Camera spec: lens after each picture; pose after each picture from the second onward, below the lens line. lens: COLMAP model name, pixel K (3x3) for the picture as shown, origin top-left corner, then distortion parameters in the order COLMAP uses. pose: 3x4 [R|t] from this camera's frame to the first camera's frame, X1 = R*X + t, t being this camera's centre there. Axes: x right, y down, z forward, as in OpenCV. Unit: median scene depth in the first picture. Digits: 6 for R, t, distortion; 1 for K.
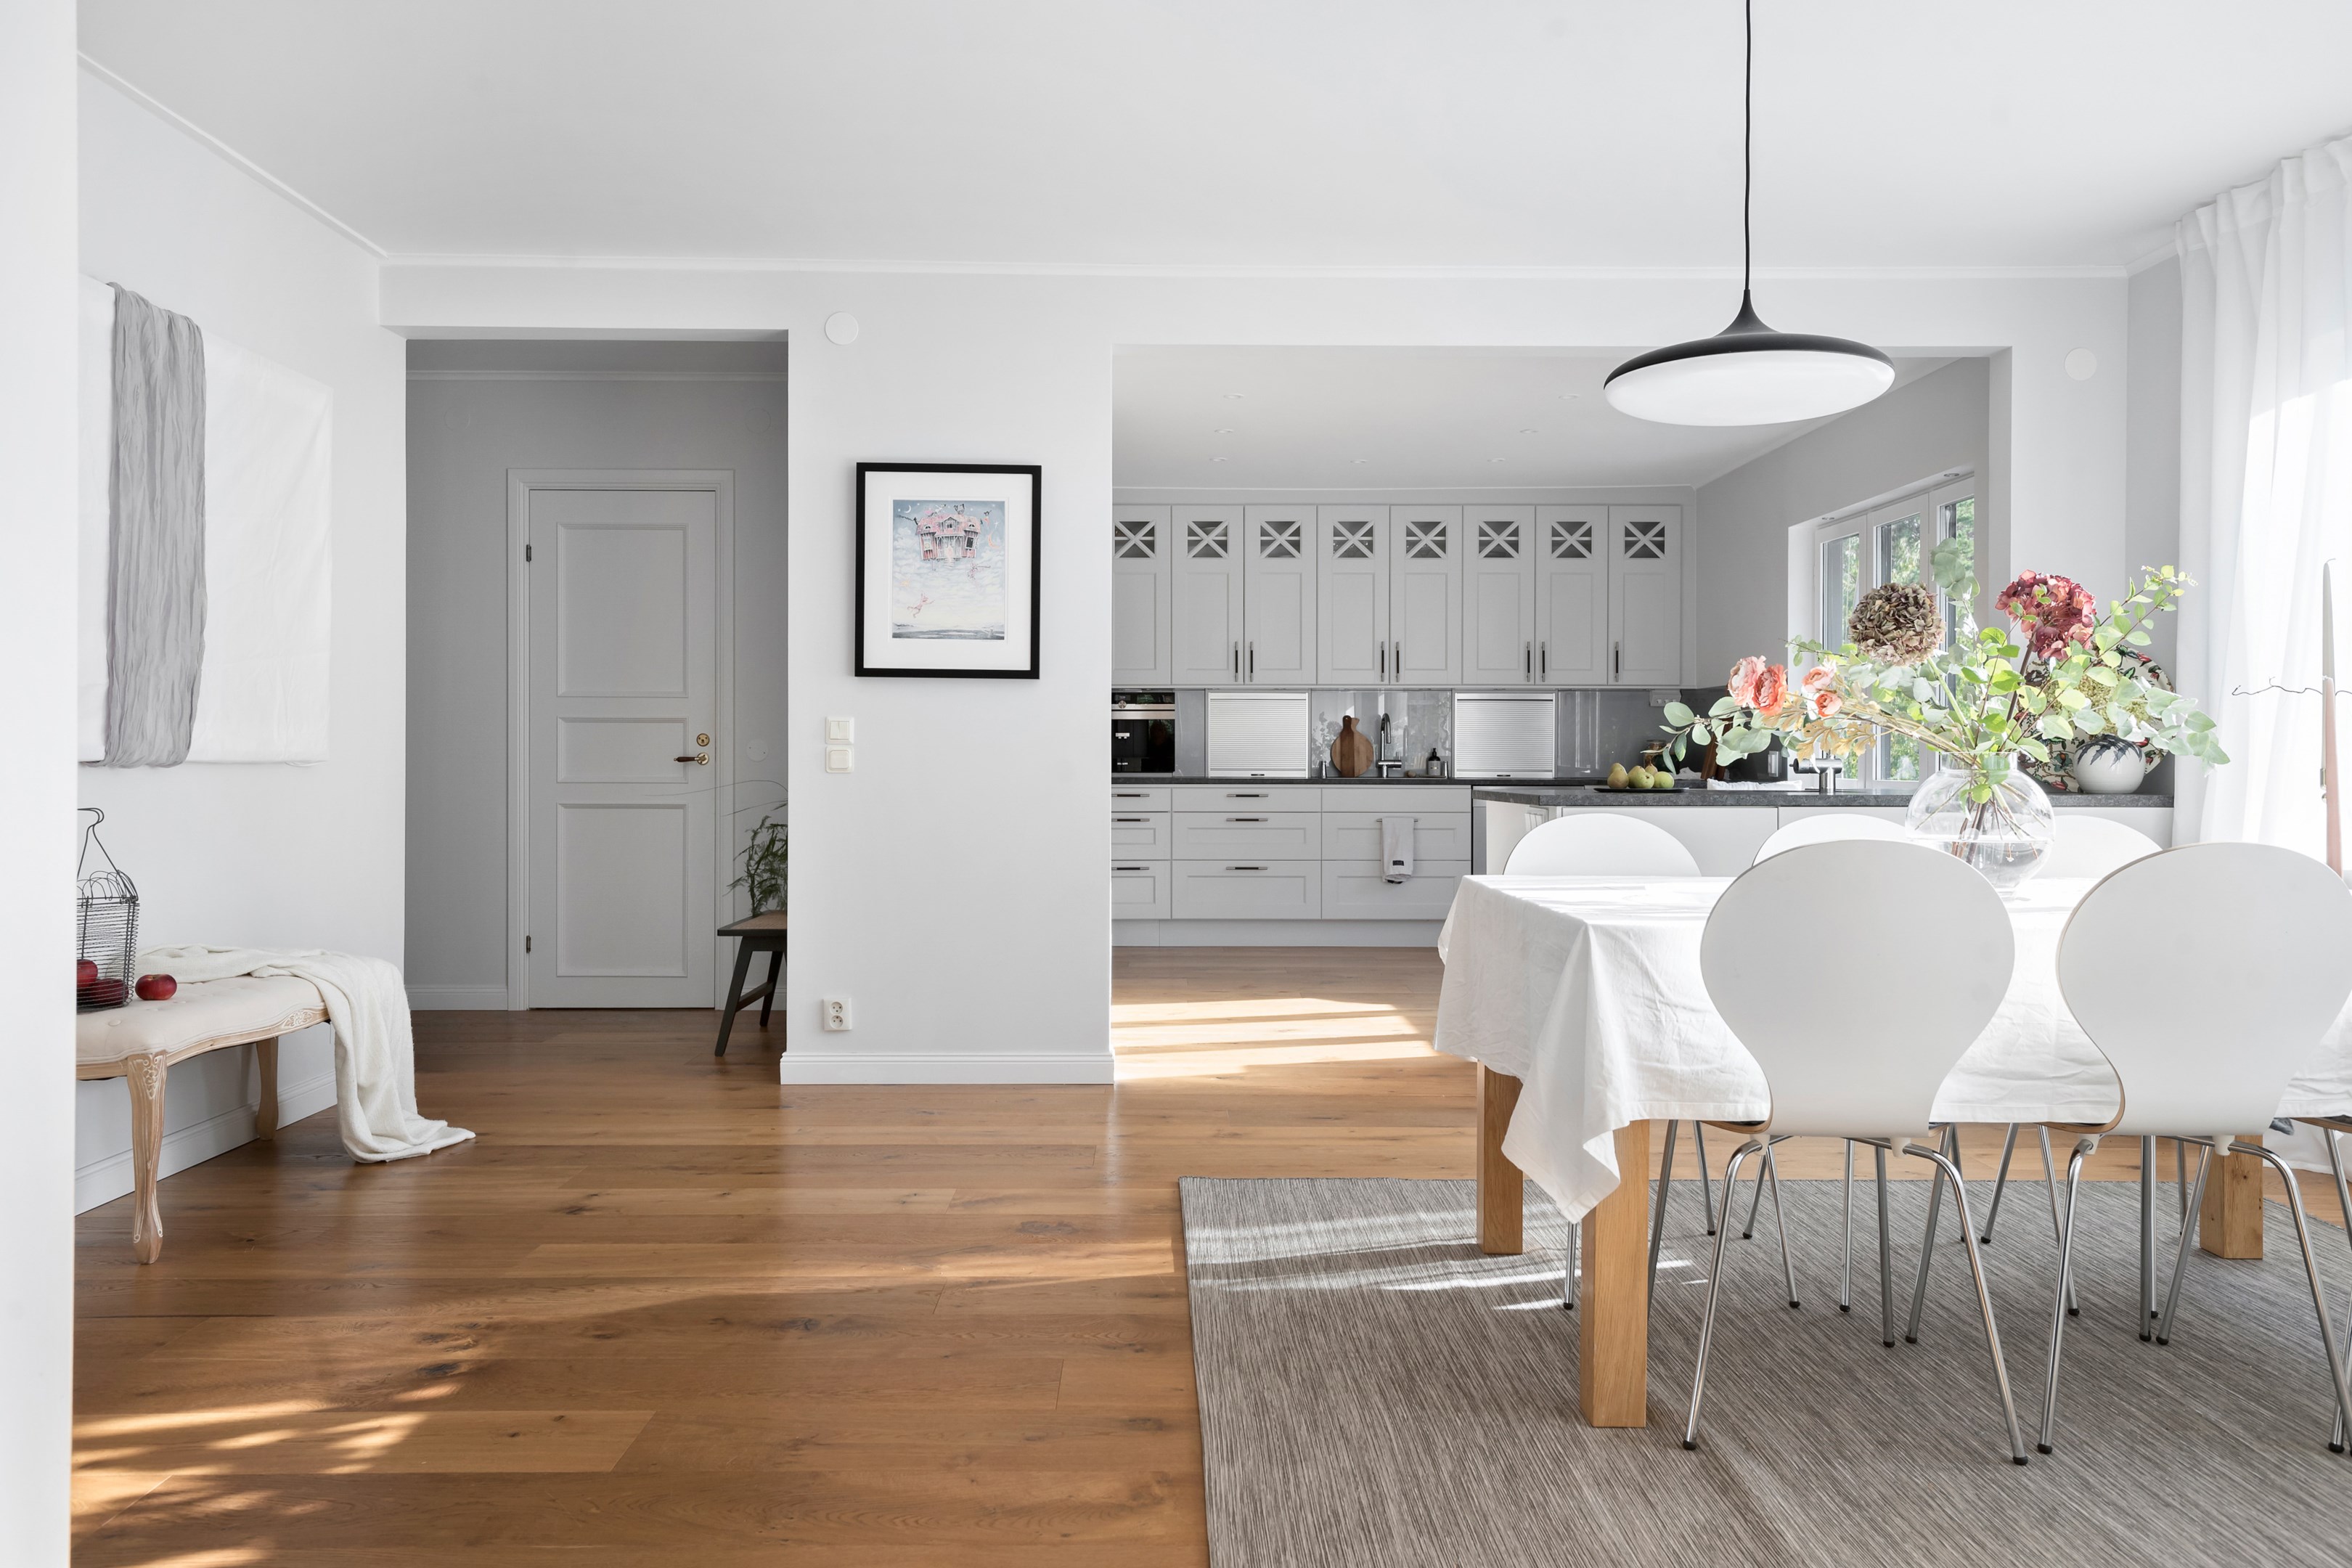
lens RADIAL K [[1479.0, 0, 1176.0], [0, 1479.0, 784.0], [0, 0, 1]] dist [0.000568, 0.001037]
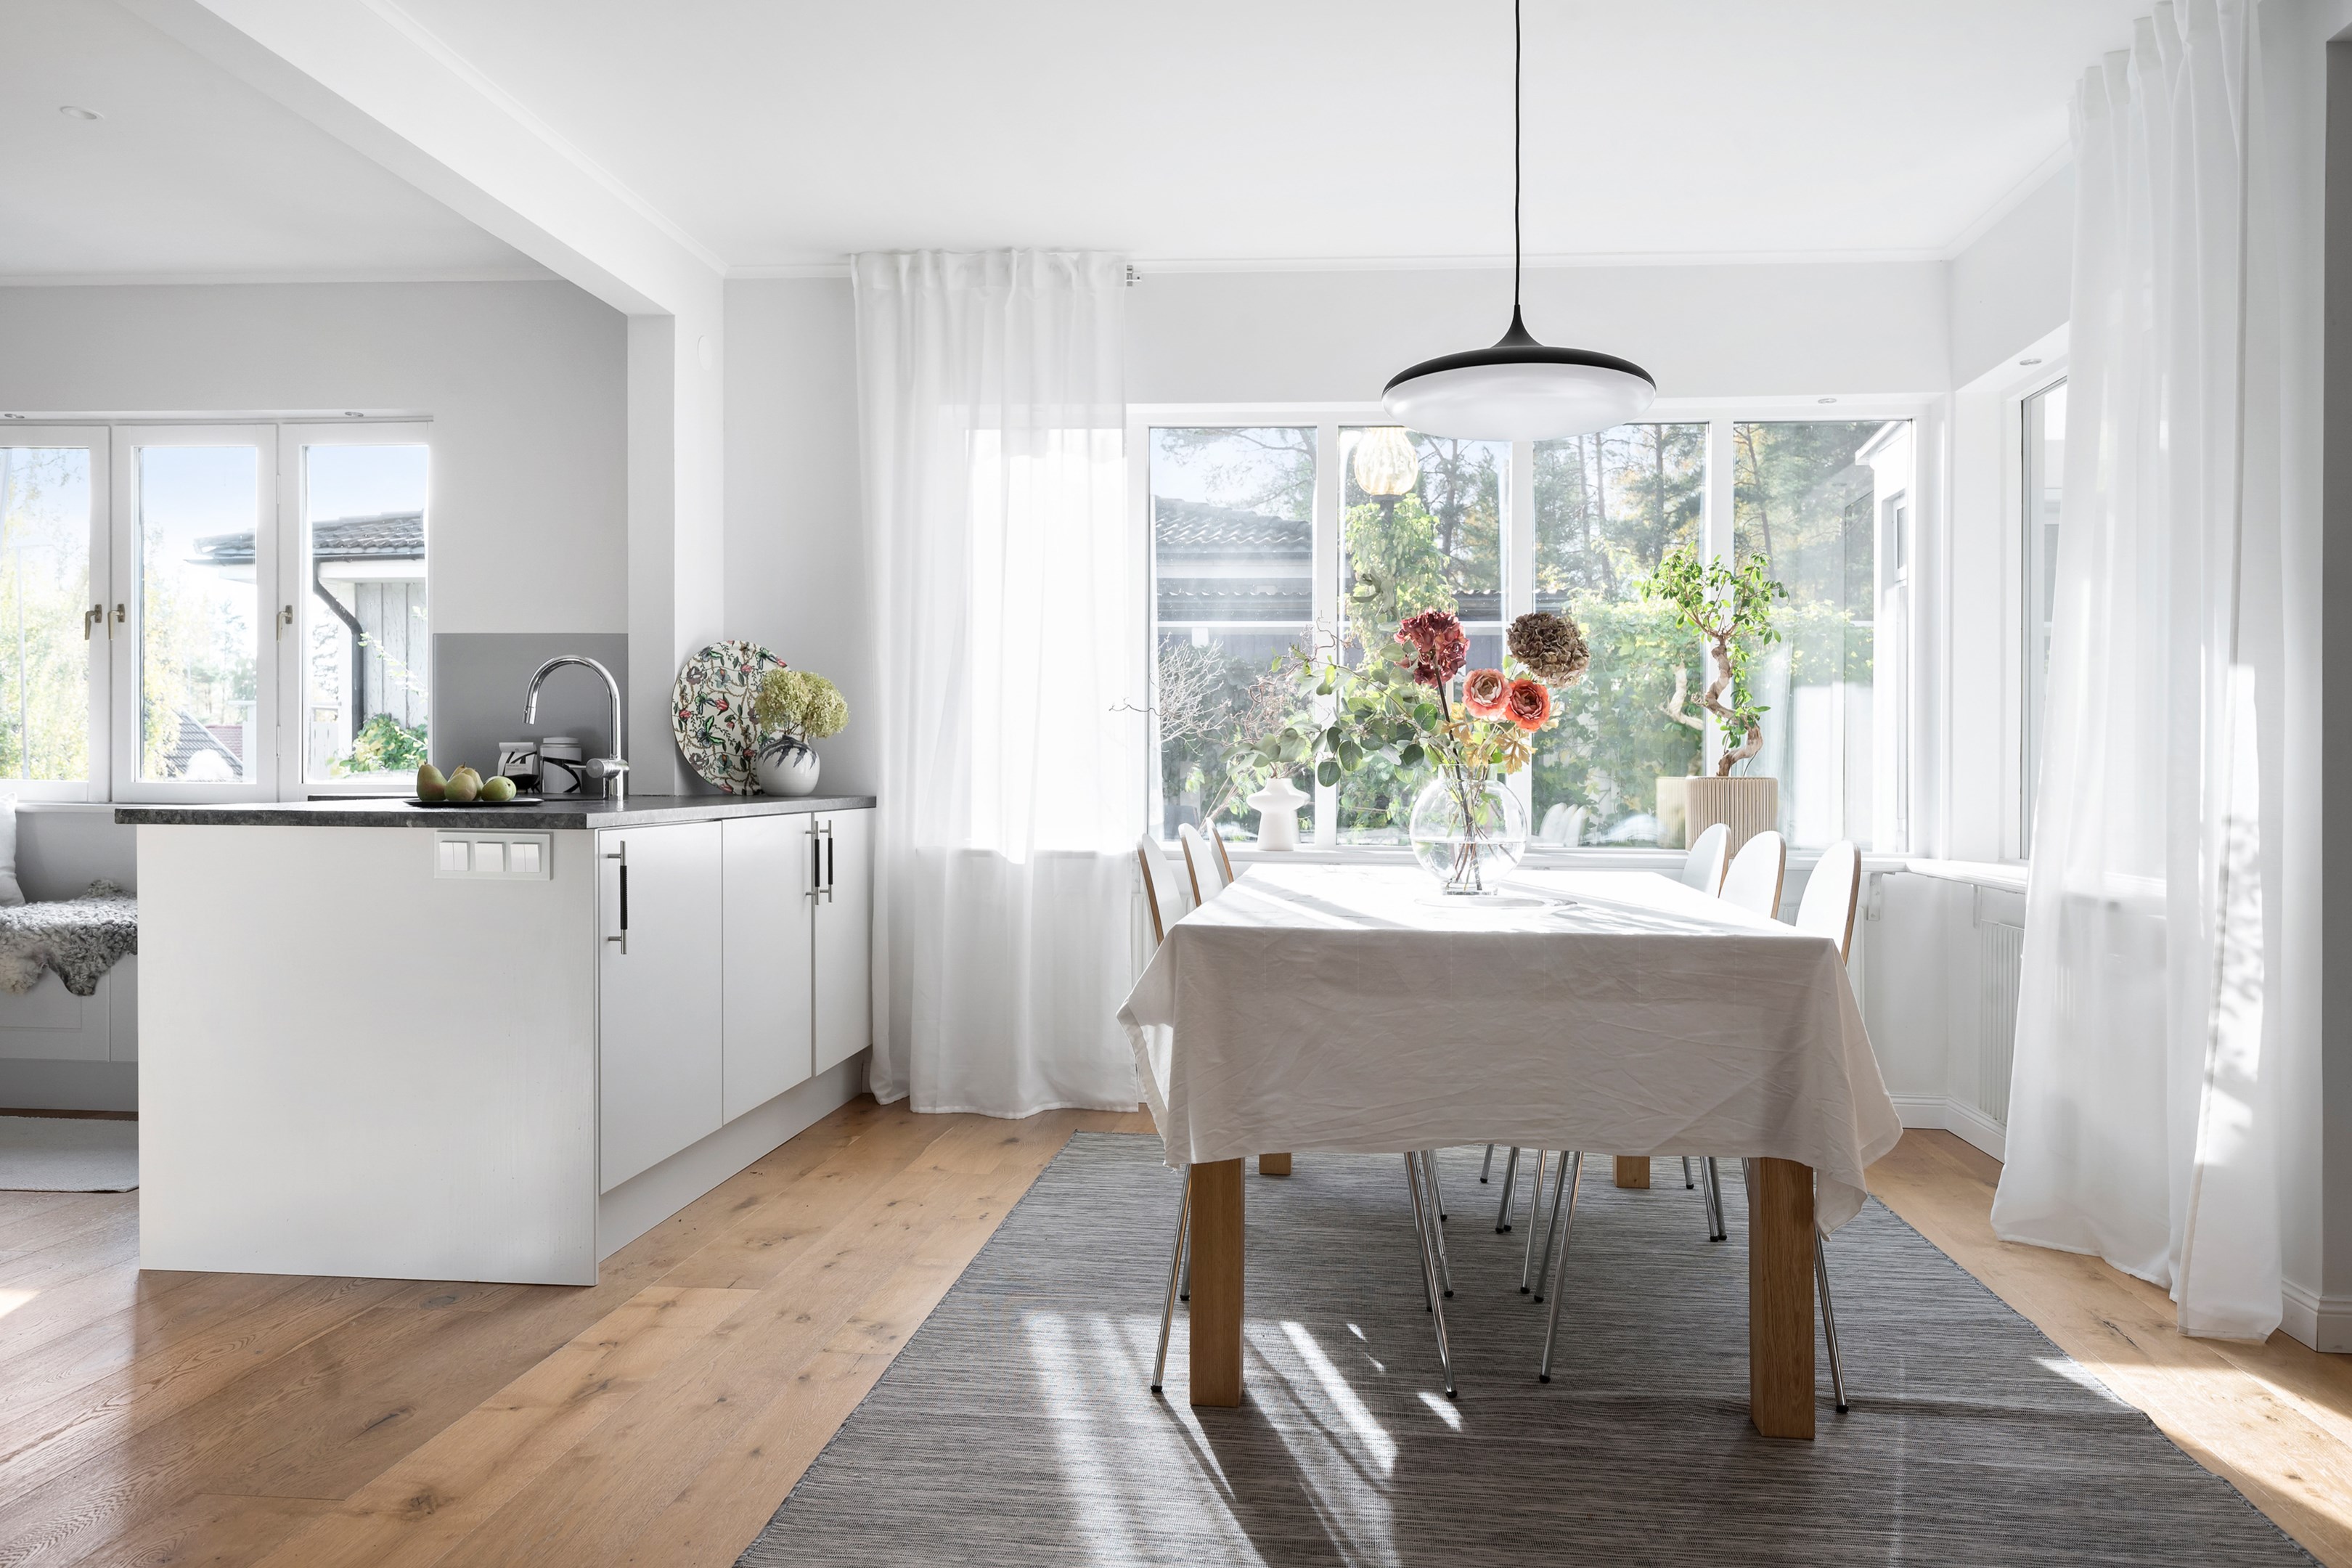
lens RADIAL K [[1622.4, 0, 1117.9], [0, 1622.4, 761.5], [0, 0, 1]] dist [0.029893, 0.001309]
pose [[0.167668, 0.003454, 0.985837, -0.753402], [0.008409, 0.999952, -0.004933, -0.018163], [-0.985808, 0.009117, 0.167631, 1.078666]]
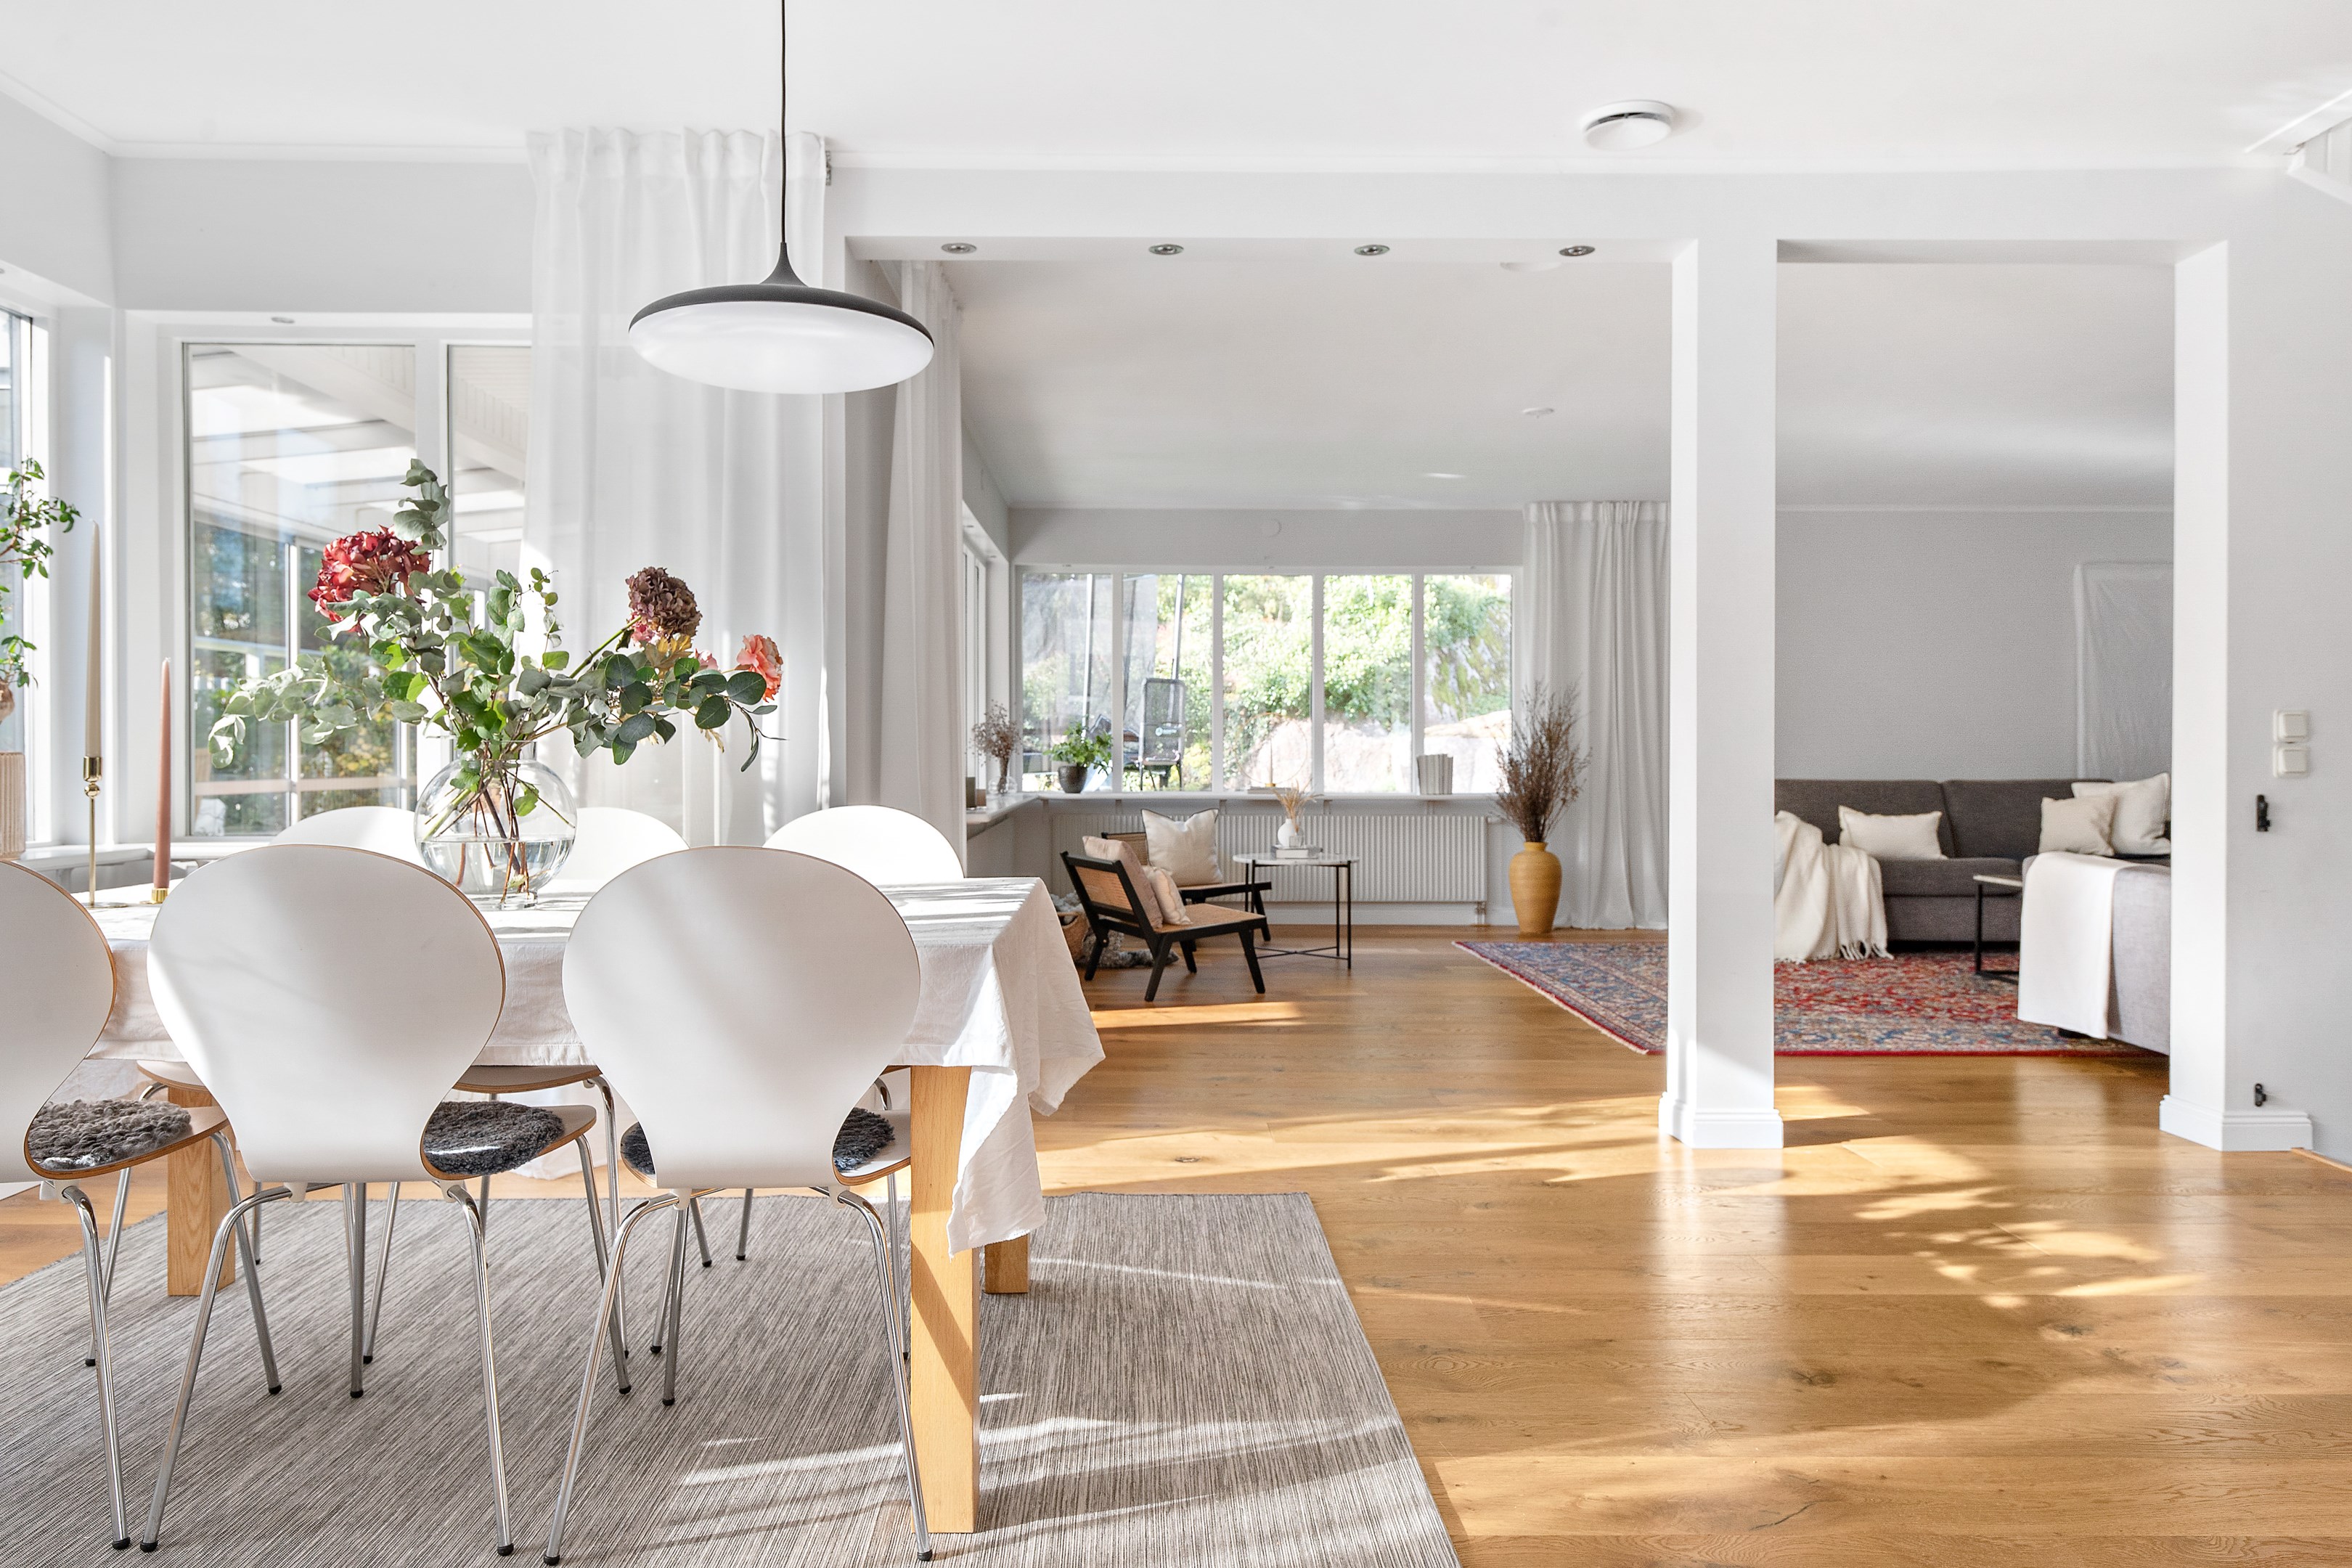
lens RADIAL K [[1622.4, 0, 1117.9], [0, 1622.4, 761.5], [0, 0, 1]] dist [0.029893, 0.001309]
pose [[-0.999917, -0.008824, 0.009393, 0.167817], [-0.008646, 0.999784, 0.018902, -0.030345], [-0.009557, 0.018819, -0.999777, 2.020898]]
